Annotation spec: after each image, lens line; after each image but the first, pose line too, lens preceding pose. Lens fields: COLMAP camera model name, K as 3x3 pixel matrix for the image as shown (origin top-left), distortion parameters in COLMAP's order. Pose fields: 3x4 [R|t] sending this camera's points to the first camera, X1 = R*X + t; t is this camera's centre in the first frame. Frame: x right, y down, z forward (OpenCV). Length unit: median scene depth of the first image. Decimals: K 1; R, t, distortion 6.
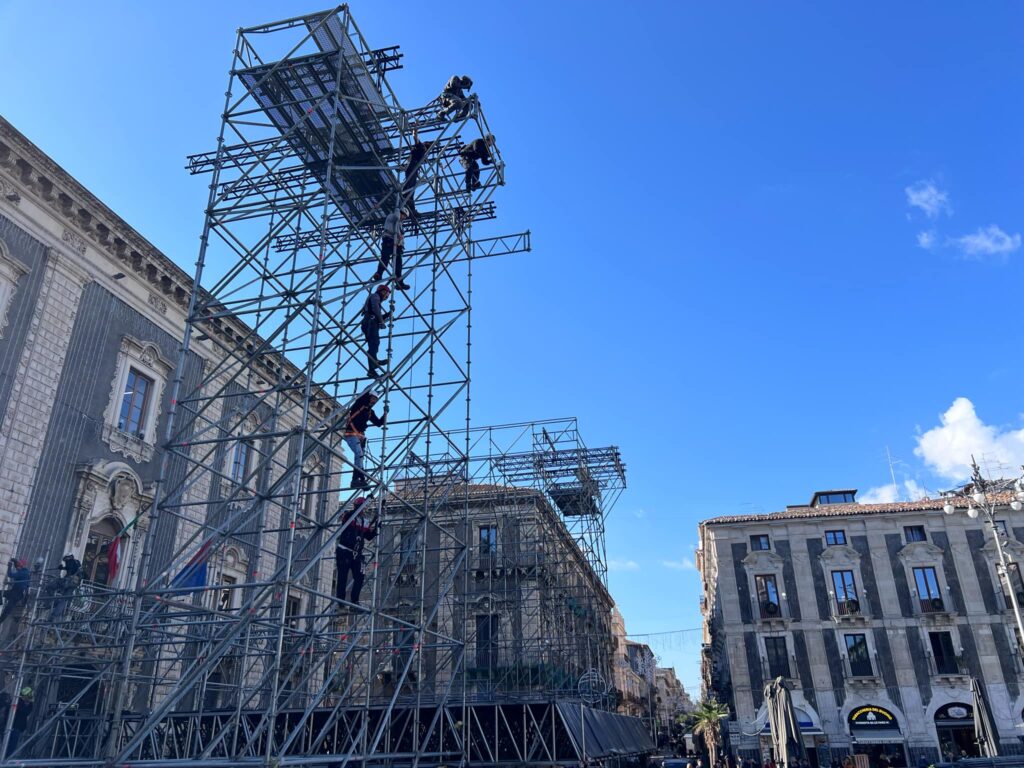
lens RADIAL K [[768.6, 0, 522.0], [0, 768.6, 390.2], [0, 0, 1]] dist [0.051767, -0.056952]
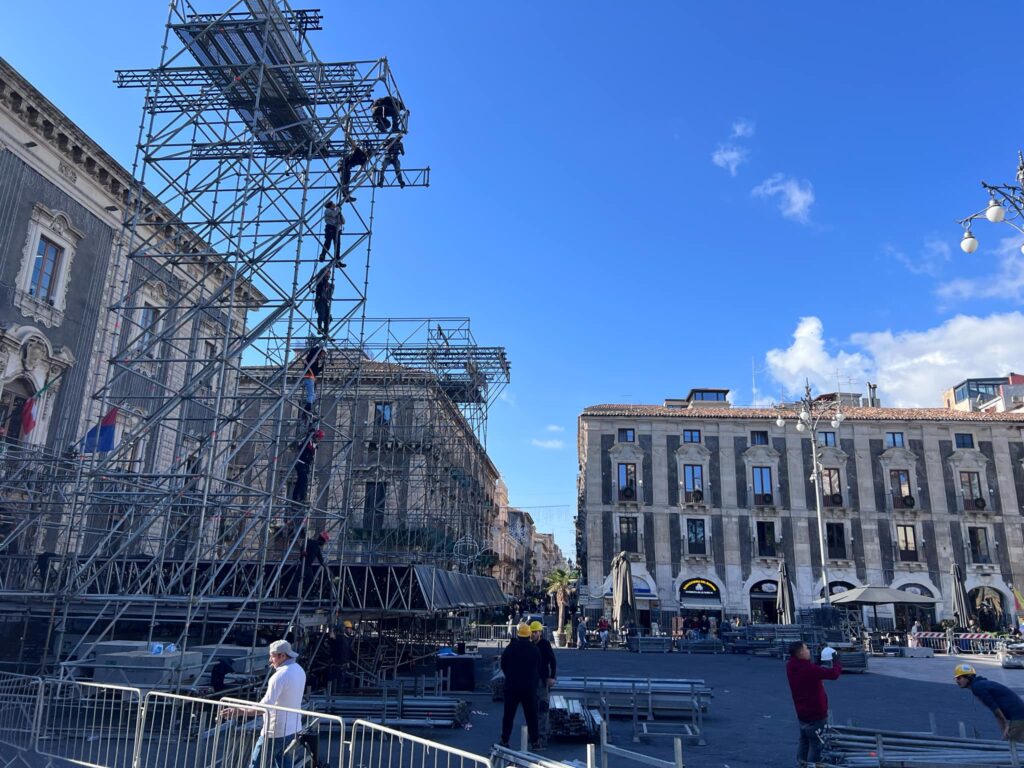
lens RADIAL K [[768.7, 0, 508.7], [0, 768.7, 377.5], [0, 0, 1]] dist [0.055207, -0.063675]
pose [[0.990802, 0.080546, 0.108733, 0.011624], [-0.096047, 0.984639, 0.145813, -0.035752], [-0.095318, -0.154915, 0.983319, -0.074814]]
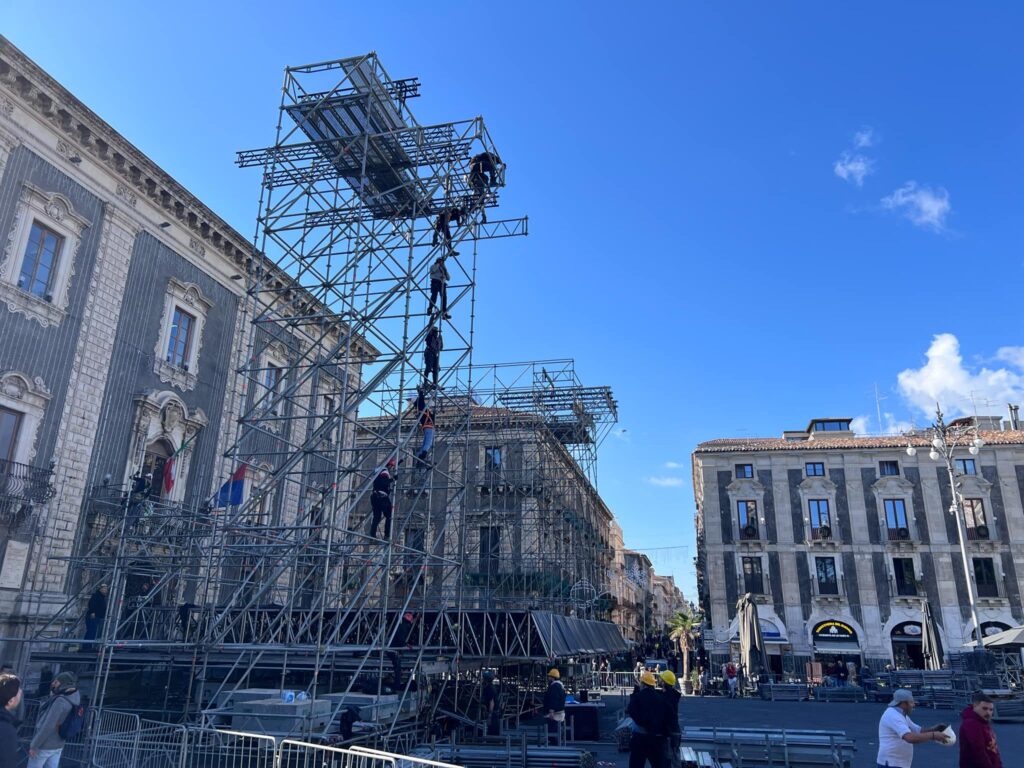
lens RADIAL K [[769.9, 0, 515.9], [0, 769.9, 376.4], [0, 0, 1]] dist [0.041167, -0.040270]
pose [[0.999209, 0.032066, -0.023521, 0.011986], [-0.029566, 0.994563, 0.099847, -0.036905], [0.026595, -0.099072, 0.994725, -0.076471]]
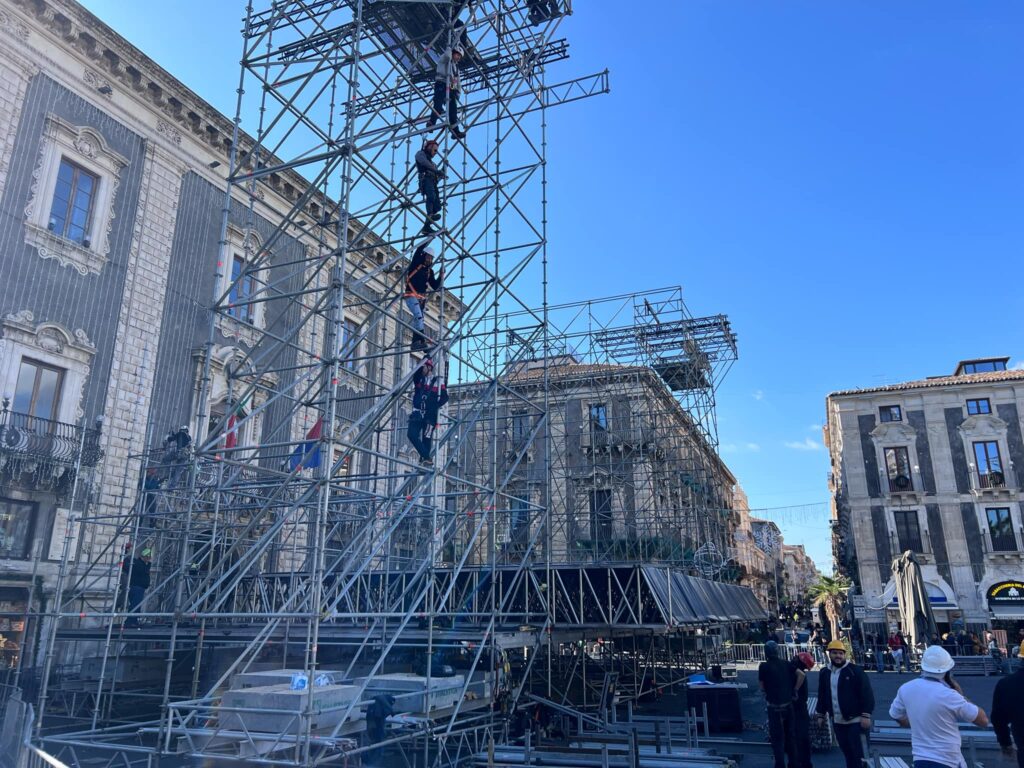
lens RADIAL K [[768.6, 0, 516.4], [0, 768.6, 376.6], [0, 0, 1]] dist [0.050800, -0.054100]
pose [[0.986173, -0.029168, -0.163130, 0.018334], [0.050286, 0.990645, 0.126861, 0.012520], [0.157904, -0.133310, 0.978415, 0.021125]]
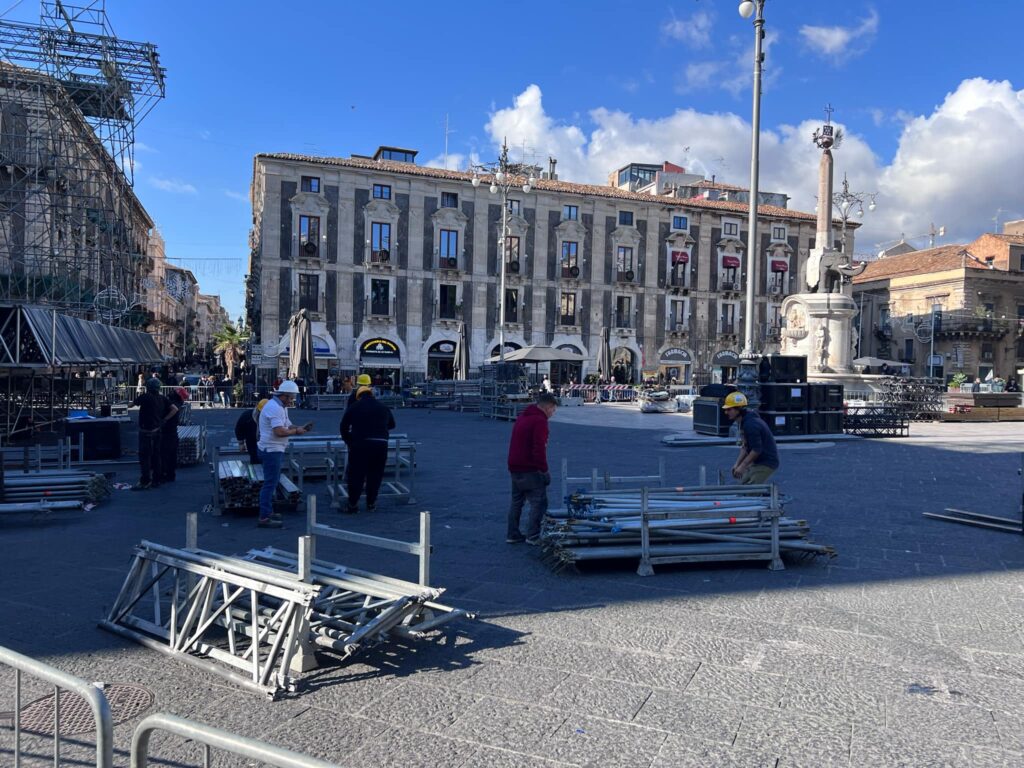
lens RADIAL K [[767.2, 0, 524.8], [0, 767.2, 378.4], [0, 0, 1]] dist [0.059829, -0.082825]
pose [[0.846581, 0.034543, 0.531138, 0.021067], [-0.257986, 0.899467, 0.352706, -0.002687], [-0.465557, -0.435621, 0.770384, -0.015222]]
